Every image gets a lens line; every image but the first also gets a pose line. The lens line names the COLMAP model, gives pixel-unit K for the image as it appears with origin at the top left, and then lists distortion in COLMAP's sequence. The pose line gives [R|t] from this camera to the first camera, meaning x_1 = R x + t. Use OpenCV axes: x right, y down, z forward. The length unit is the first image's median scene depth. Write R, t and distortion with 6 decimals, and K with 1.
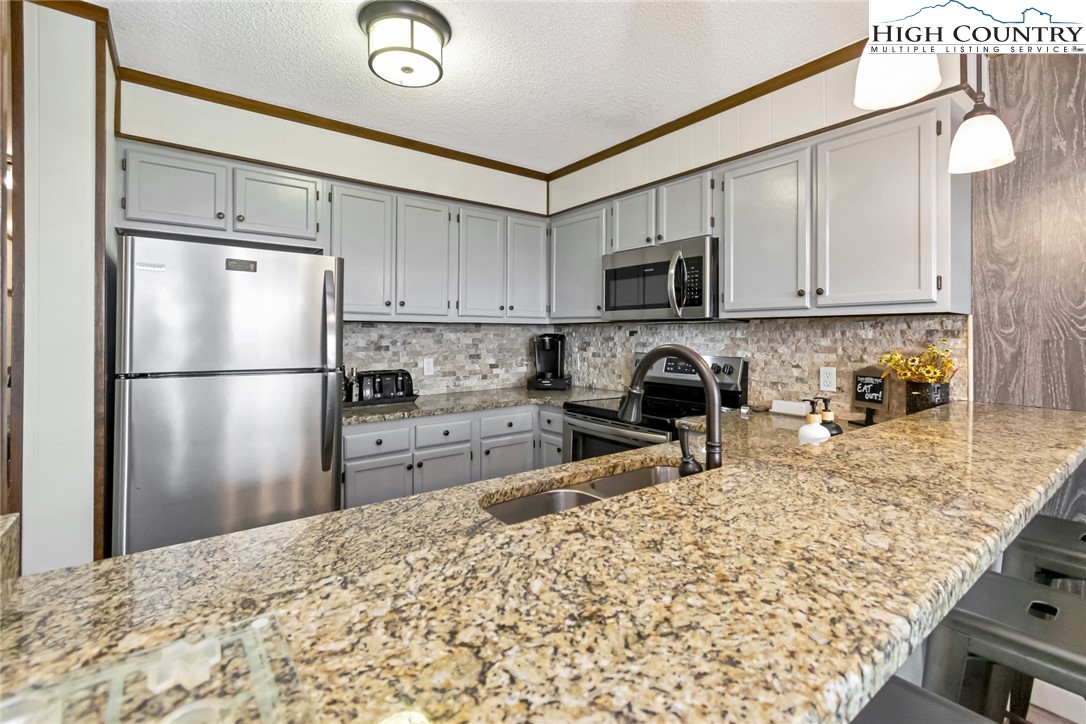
lens RADIAL K [[494.8, 0, 548.9], [0, 494.8, 336.5], [0, 0, 1]] dist [0.001376, 0.000147]
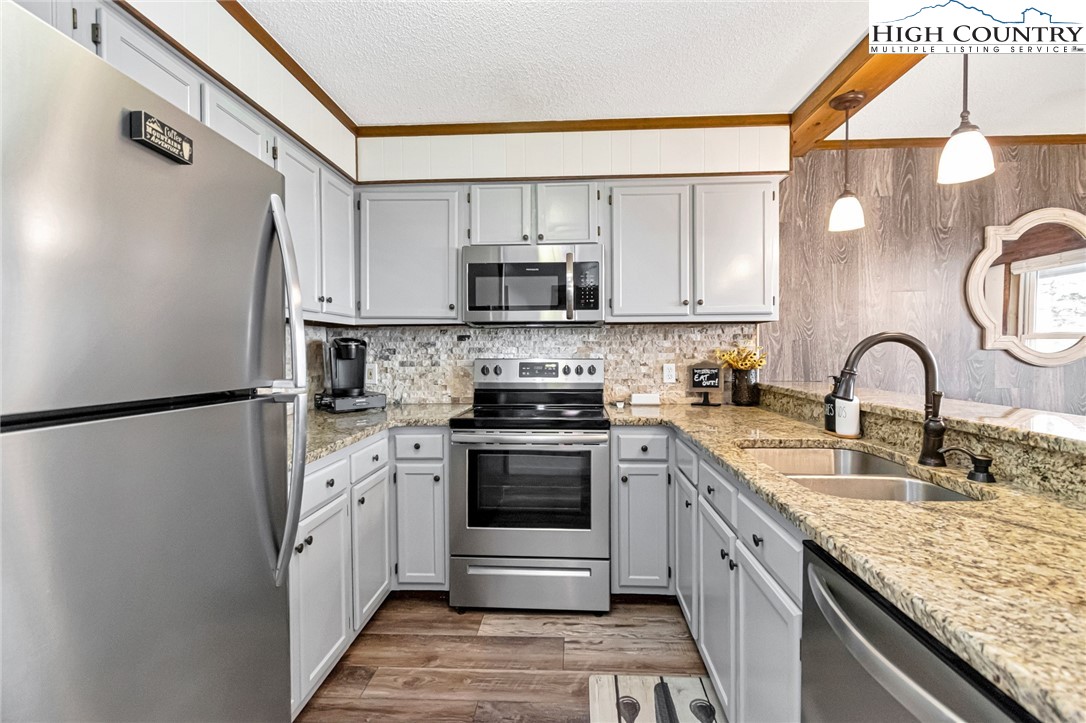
lens RADIAL K [[502.4, 0, 549.0], [0, 502.4, 363.6], [0, 0, 1]] dist [-0.000545, -0.000317]
pose [[0.646015, -0.025028, 0.762914, -0.517740], [0.009651, 0.999650, 0.024623, 0.023250], [-0.763264, -0.008544, 0.646030, 0.348353]]
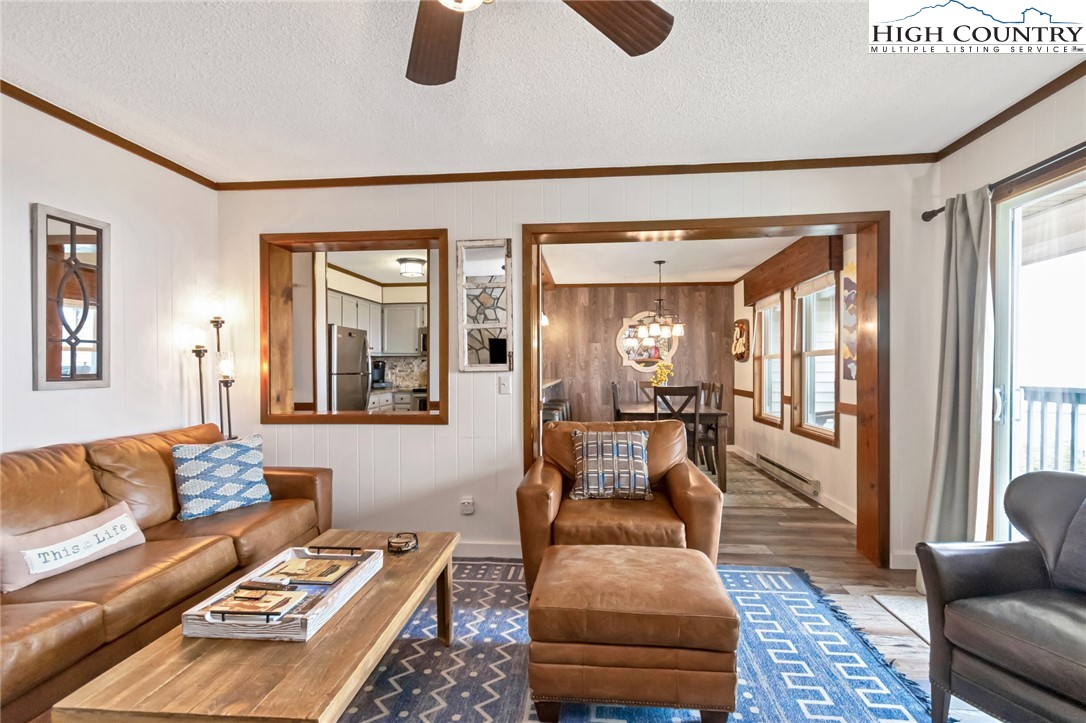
lens RADIAL K [[492.2, 0, 555.4], [0, 492.2, 368.9], [0, 0, 1]] dist [0.000987, -0.000051]
pose [[0.668079, -0.007355, 0.744054, -1.333305], [0.006939, 0.999969, 0.003655, 0.032691], [-0.744058, 0.002721, 0.668110, -1.153213]]
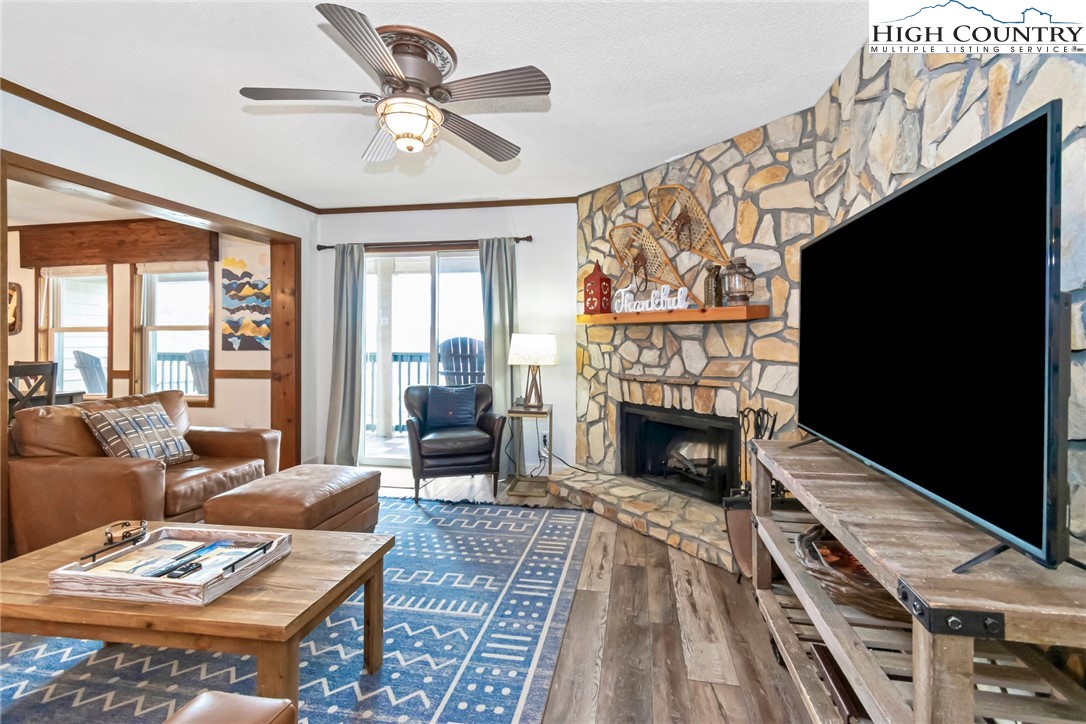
lens RADIAL K [[490.4, 0, 549.9], [0, 490.4, 346.3], [0, 0, 1]] dist [0.002219, 0.000130]
pose [[-0.681802, -0.009779, 0.731472, -1.808049], [0.002496, 0.999874, 0.015694, 0.034079], [-0.731533, 0.012526, -0.681691, -0.466592]]
